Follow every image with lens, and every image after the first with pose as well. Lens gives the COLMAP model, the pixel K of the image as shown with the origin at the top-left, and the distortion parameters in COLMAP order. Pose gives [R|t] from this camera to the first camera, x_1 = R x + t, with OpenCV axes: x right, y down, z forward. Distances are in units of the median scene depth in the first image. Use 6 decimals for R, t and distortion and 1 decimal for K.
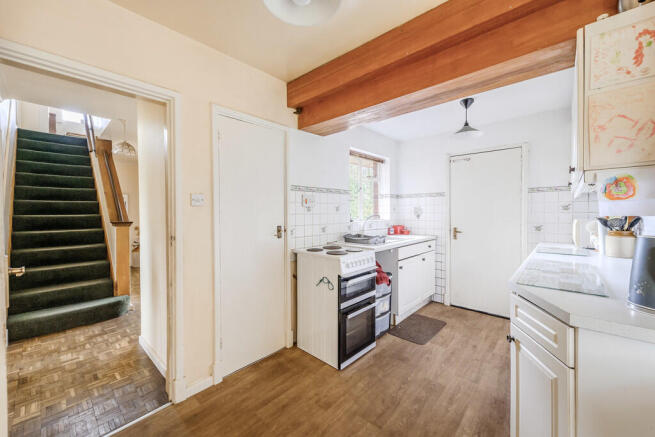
lens RADIAL K [[260.0, 0, 332.1], [0, 260.0, 216.2], [0, 0, 1]] dist [0.003515, 0.000282]
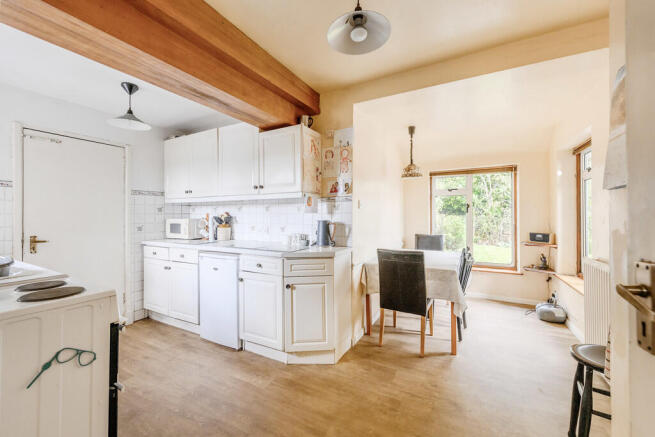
lens RADIAL K [[260.0, 0, 332.5], [0, 260.0, 215.1], [0, 0, 1]] dist [0.003515, 0.000282]
pose [[-0.240503, 0.004175, 0.970639, -0.521169], [0.021175, 0.999775, 0.000946, 0.008245], [-0.970417, 0.020781, -0.240537, 0.578884]]
